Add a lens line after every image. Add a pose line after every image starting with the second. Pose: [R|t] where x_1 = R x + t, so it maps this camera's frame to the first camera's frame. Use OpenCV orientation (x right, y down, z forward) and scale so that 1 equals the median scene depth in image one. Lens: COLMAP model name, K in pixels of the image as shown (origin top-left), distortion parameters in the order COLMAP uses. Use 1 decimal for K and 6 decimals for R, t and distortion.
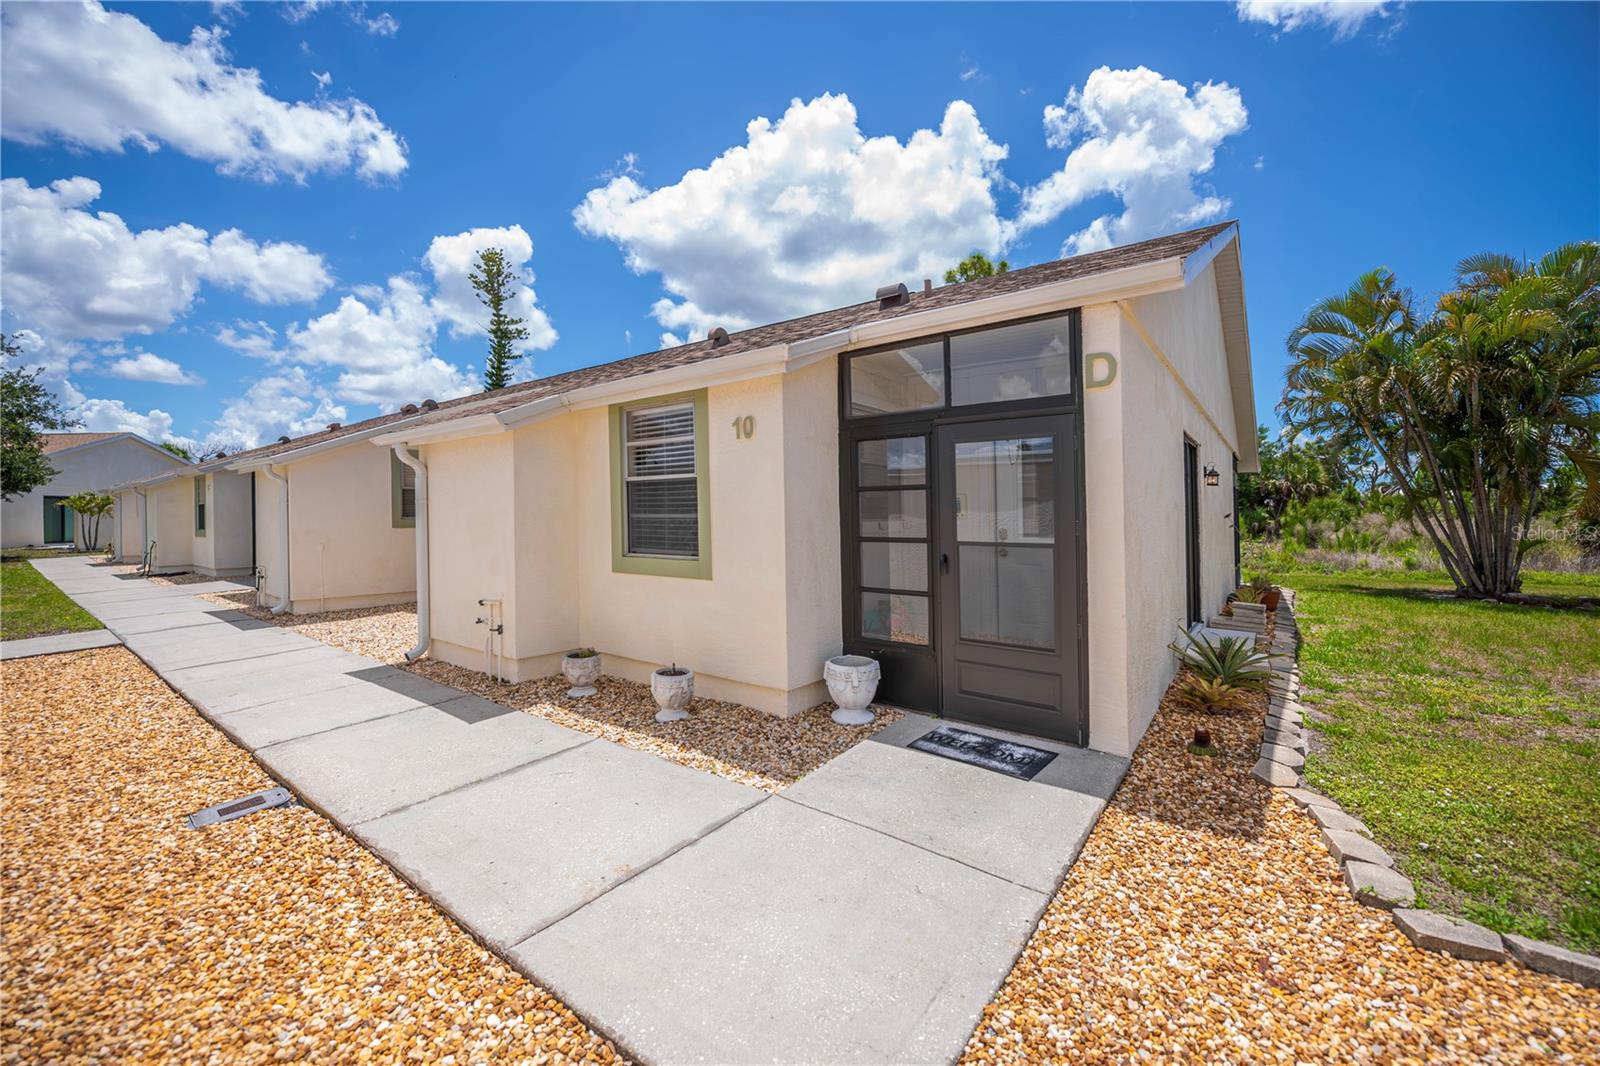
lens RADIAL K [[635.9, 0, 808.9], [0, 635.9, 534.8], [0, 0, 1]] dist [-0.015991, -0.000104]
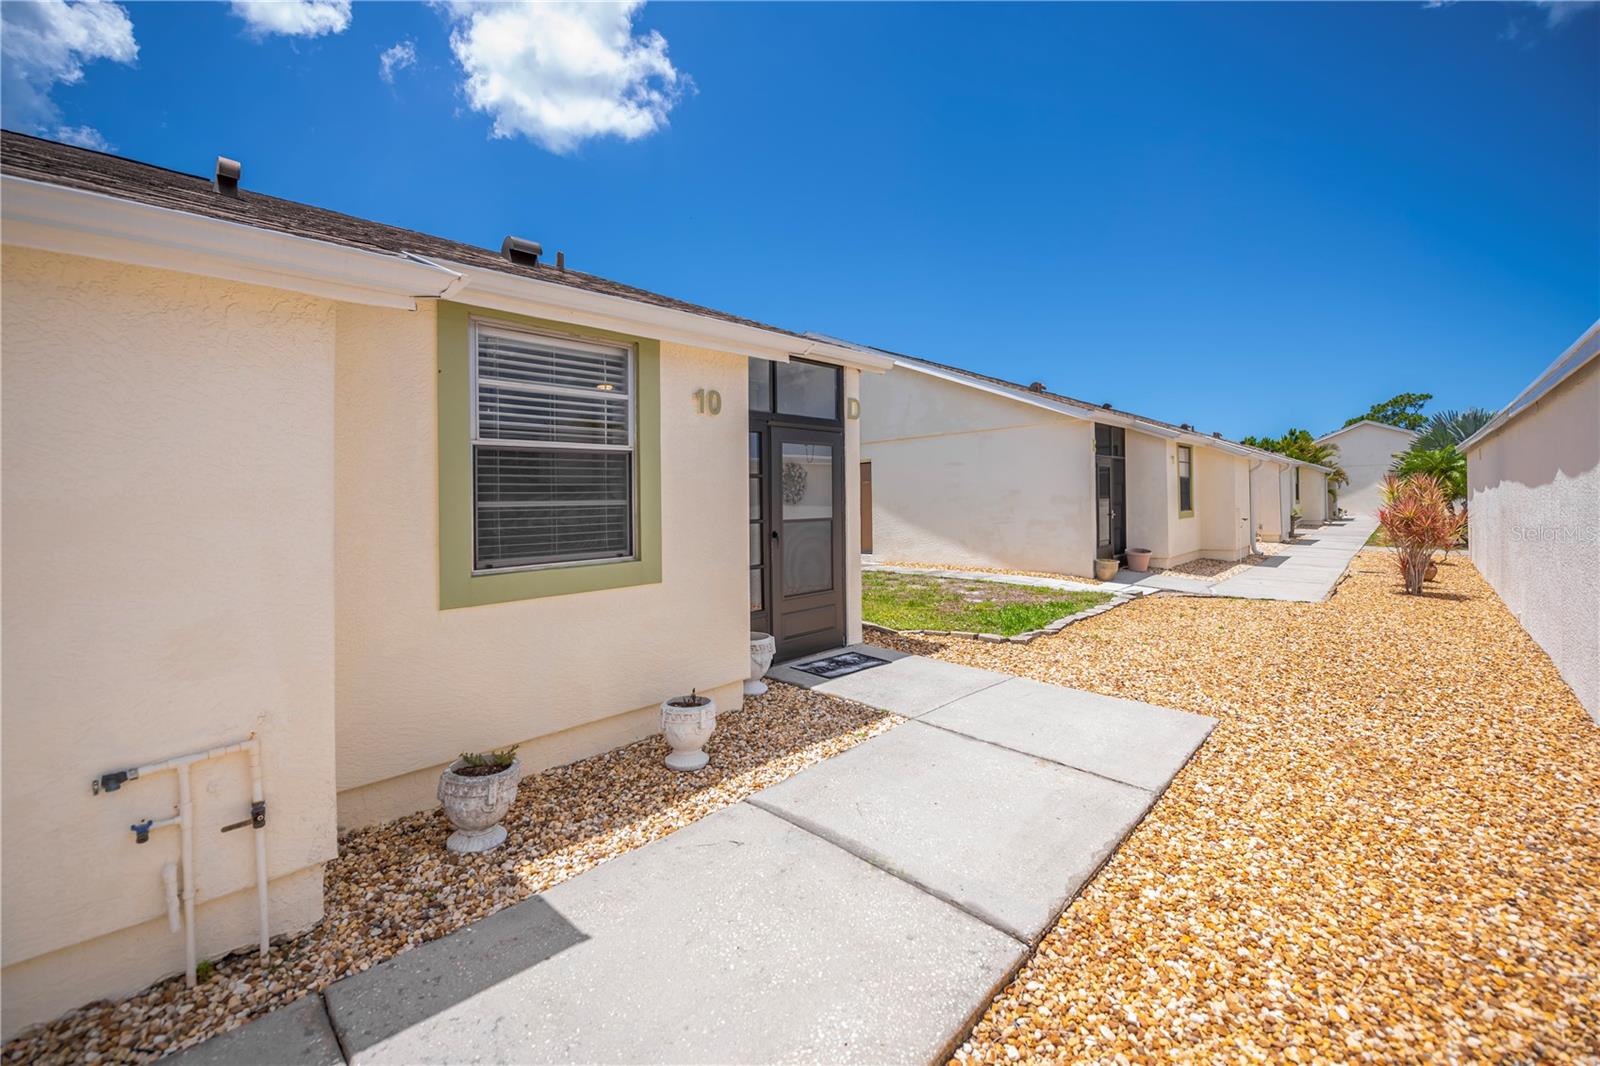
lens RADIAL K [[626.0, 0, 798.6], [0, 626.0, 521.0], [0, 0, 1]] dist [0.001631, -0.008450]
pose [[0.147845, -0.032200, 0.988486, -0.882714], [0.053998, 0.998242, 0.024441, -0.014571], [-0.987535, 0.049763, 0.149324, 0.694457]]
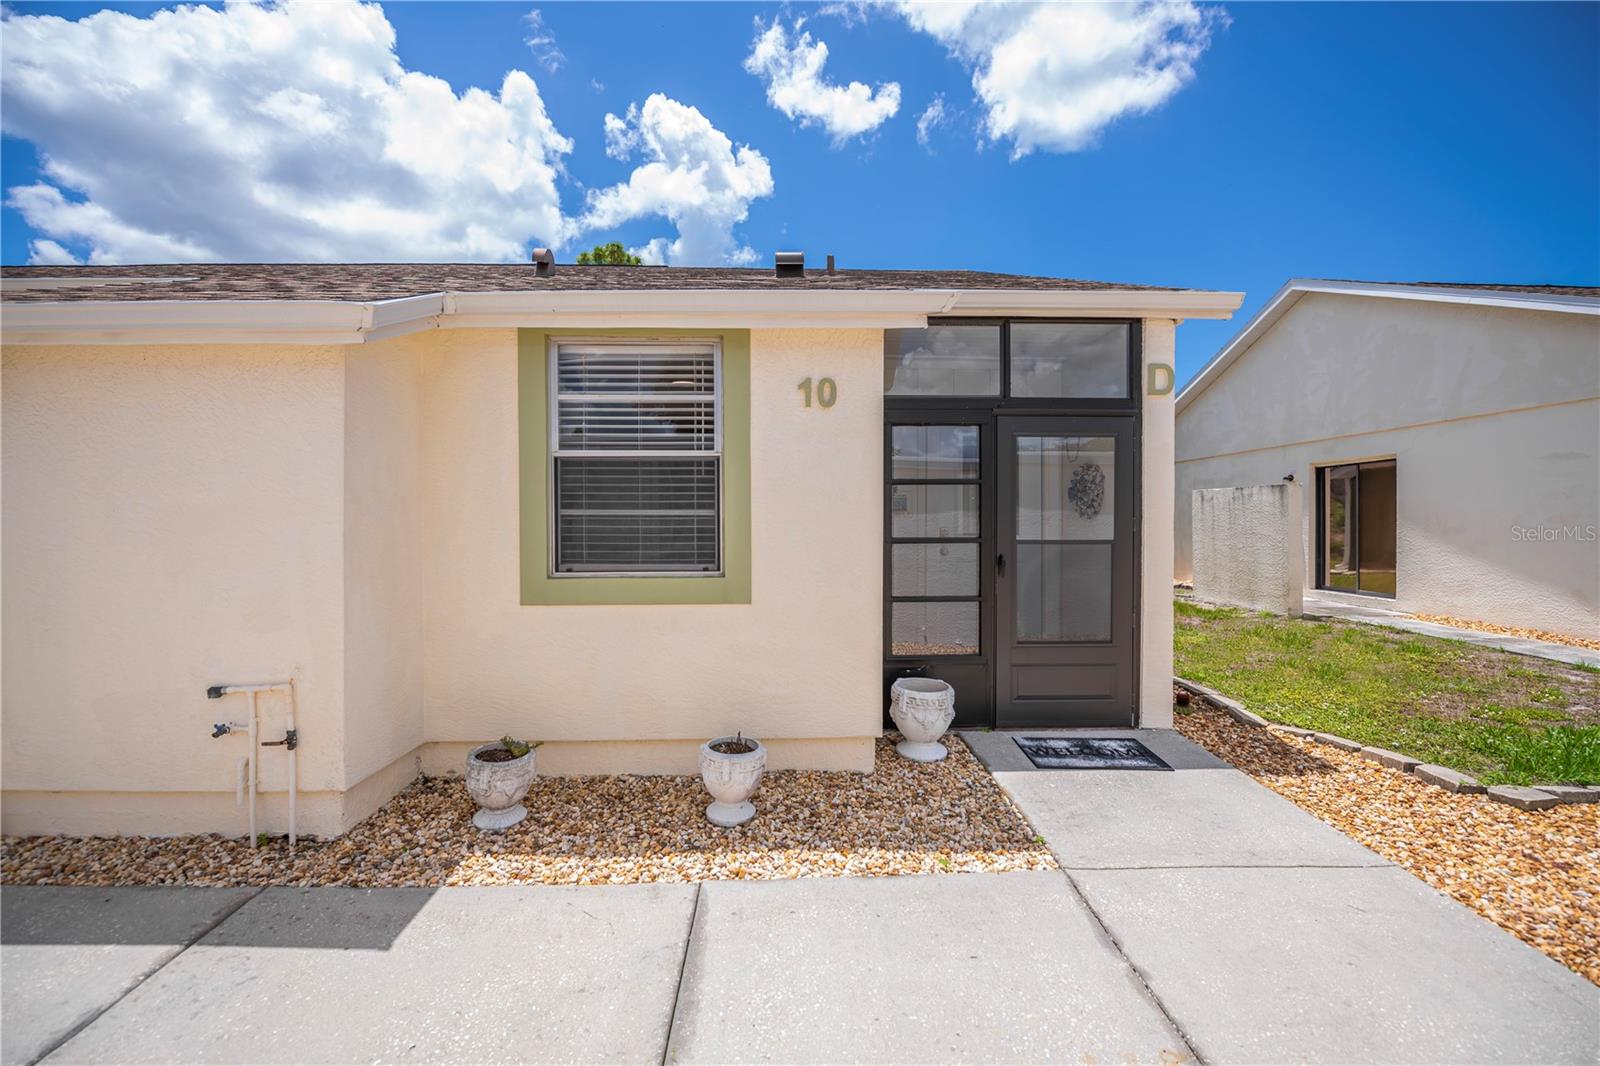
lens RADIAL K [[635.9, 0, 808.9], [0, 635.9, 534.8], [0, 0, 1]] dist [-0.015991, -0.000104]
pose [[0.780712, -0.016590, 0.624670, -0.528807], [0.018694, 0.999820, 0.003189, -0.005608], [-0.624611, 0.009188, 0.780882, 0.400473]]
